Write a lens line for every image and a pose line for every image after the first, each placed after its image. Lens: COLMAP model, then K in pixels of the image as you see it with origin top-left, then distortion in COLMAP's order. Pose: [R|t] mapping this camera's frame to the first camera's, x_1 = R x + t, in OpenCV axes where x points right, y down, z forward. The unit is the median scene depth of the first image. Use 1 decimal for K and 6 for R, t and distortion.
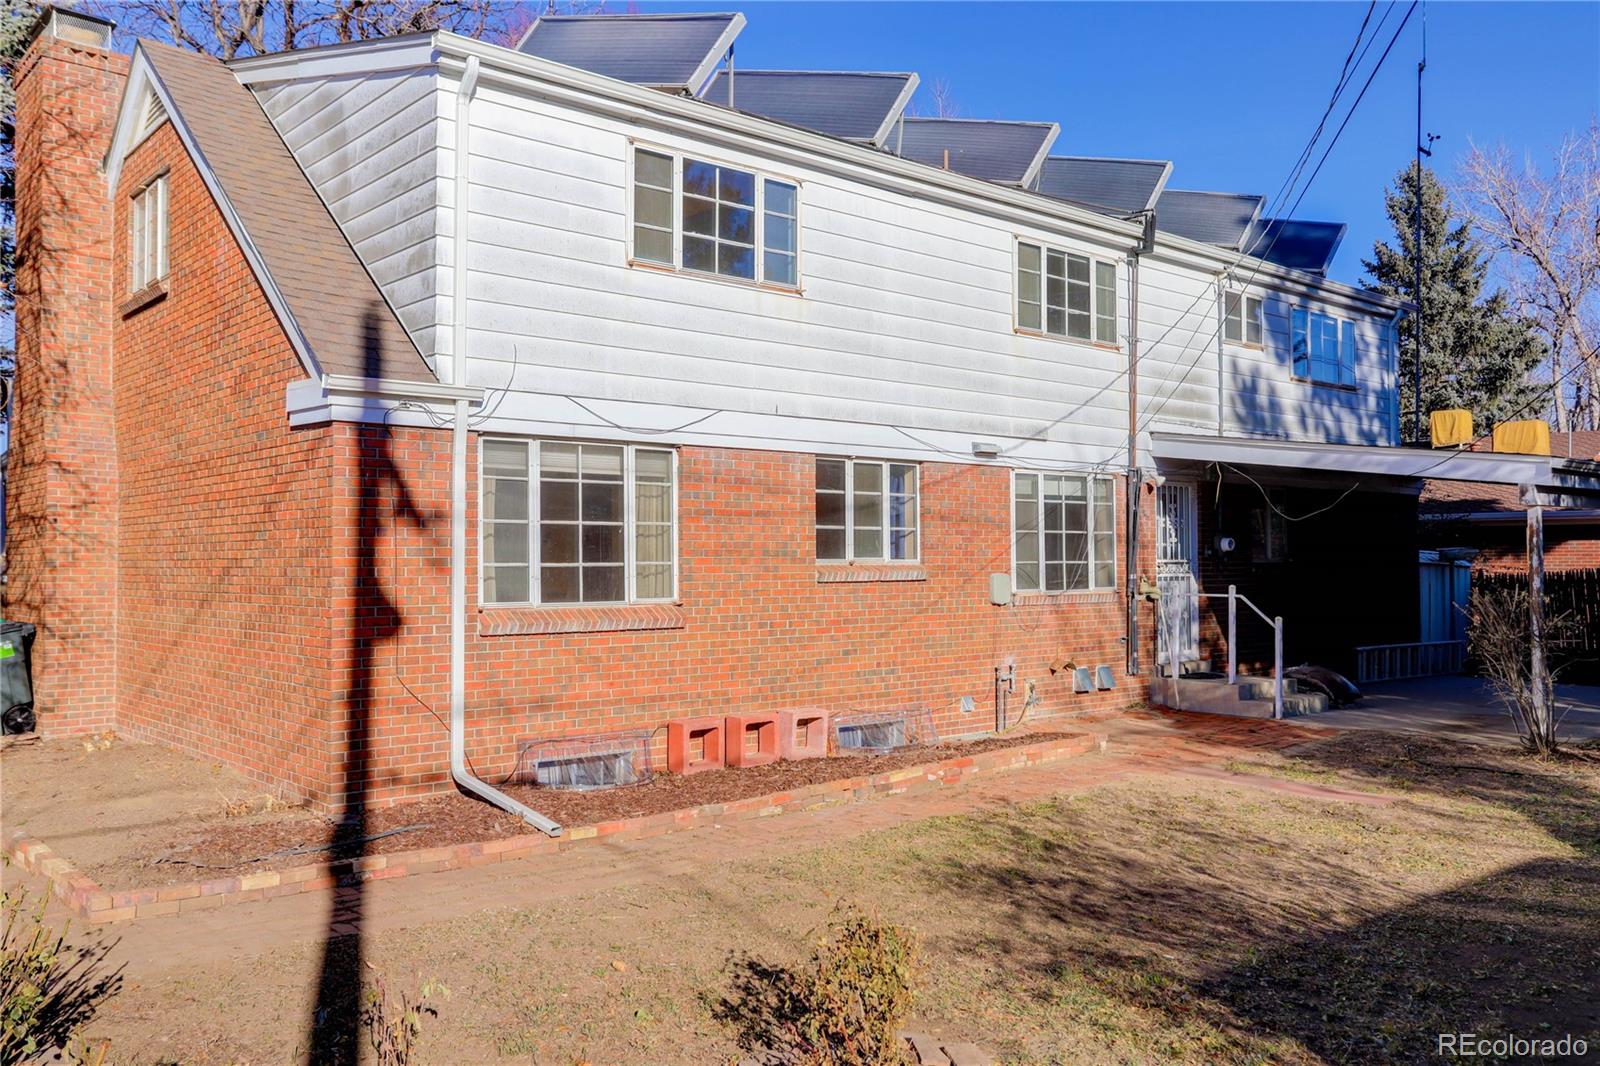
lens RADIAL K [[1320.5, 0, 800.6], [0, 1320.5, 538.1], [0, 0, 1]] dist [0.014405, -0.000284]
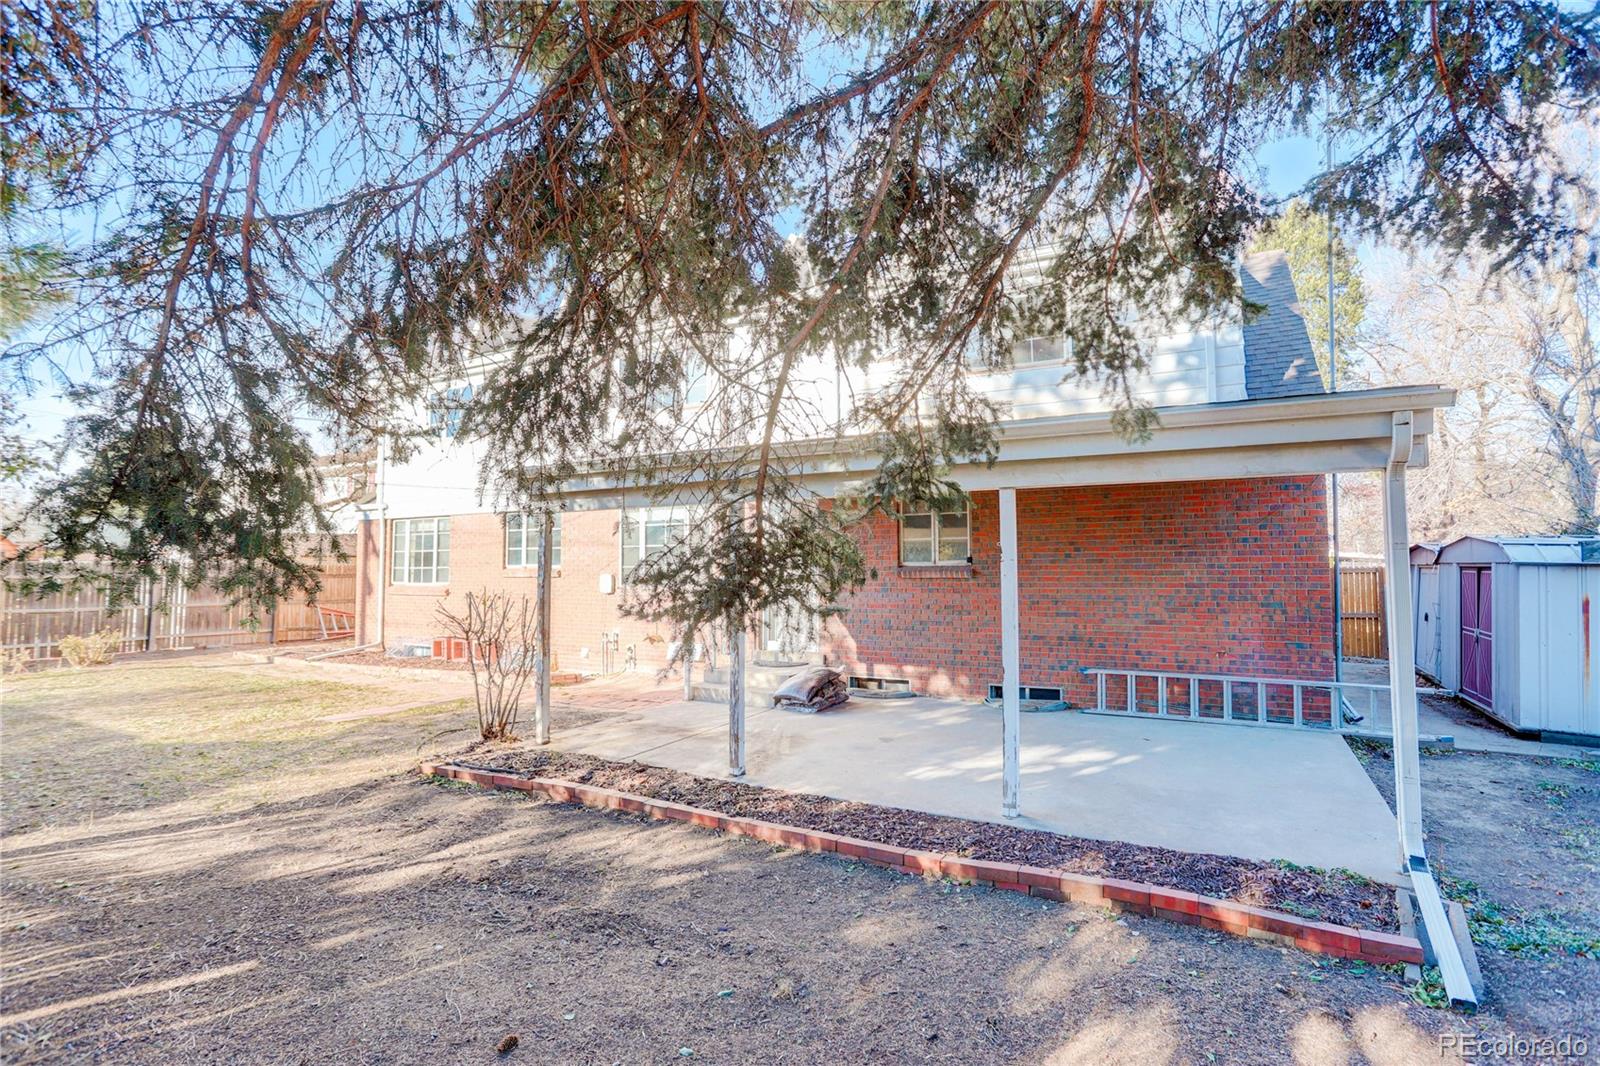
lens RADIAL K [[775.6, 0, 800.0], [0, 775.6, 533.0], [0, 0, 1]] dist [-0.051689, 0.026371]
pose [[0.346603, -0.031584, -0.937480, 1.191787], [0.024622, 0.999395, -0.024566, 0.006298], [0.937689, -0.014568, 0.347171, 0.973626]]
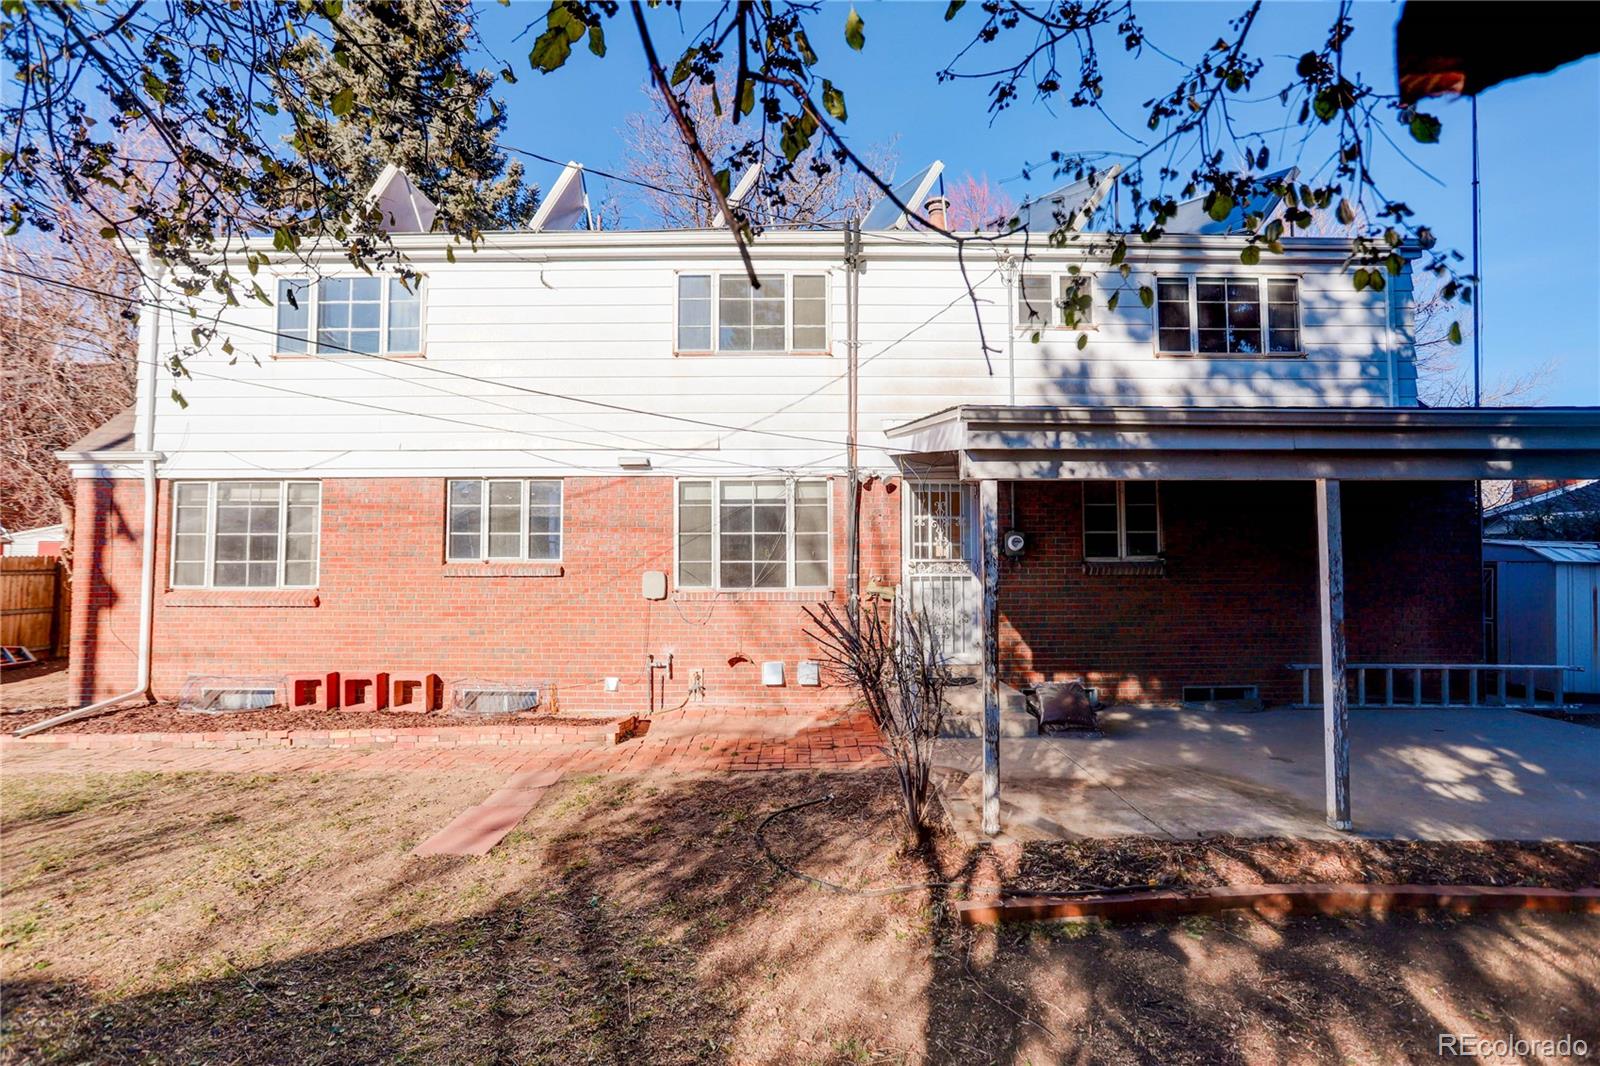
lens RADIAL K [[775.6, 0, 800.0], [0, 775.6, 533.0], [0, 0, 1]] dist [-0.051689, 0.026371]
pose [[0.751559, -0.021106, -0.659328, 0.738841], [0.009992, 0.999738, -0.020612, 0.009369], [0.659590, 0.008903, 0.751573, 0.638520]]
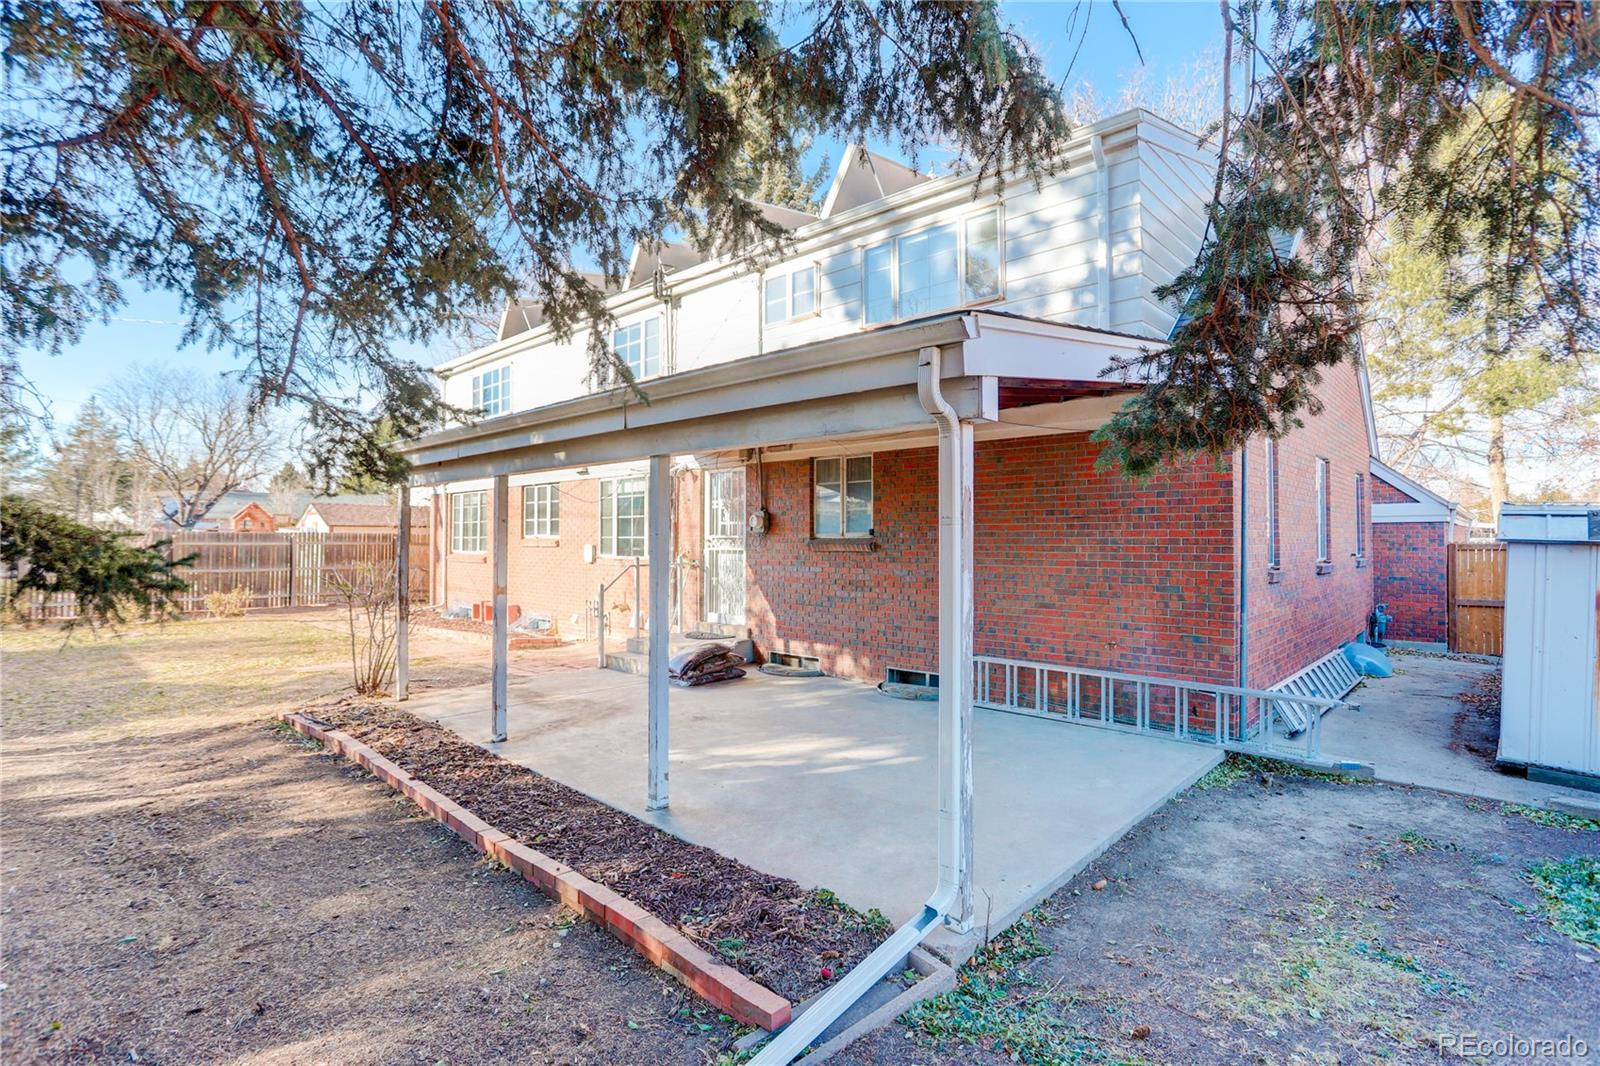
lens RADIAL K [[775.6, 0, 800.0], [0, 775.6, 533.0], [0, 0, 1]] dist [-0.051689, 0.026371]
pose [[0.103574, 0.003433, -0.994616, 1.229867], [0.021456, 0.999754, 0.005685, 0.013493], [0.994390, -0.021929, 0.103475, 1.263309]]
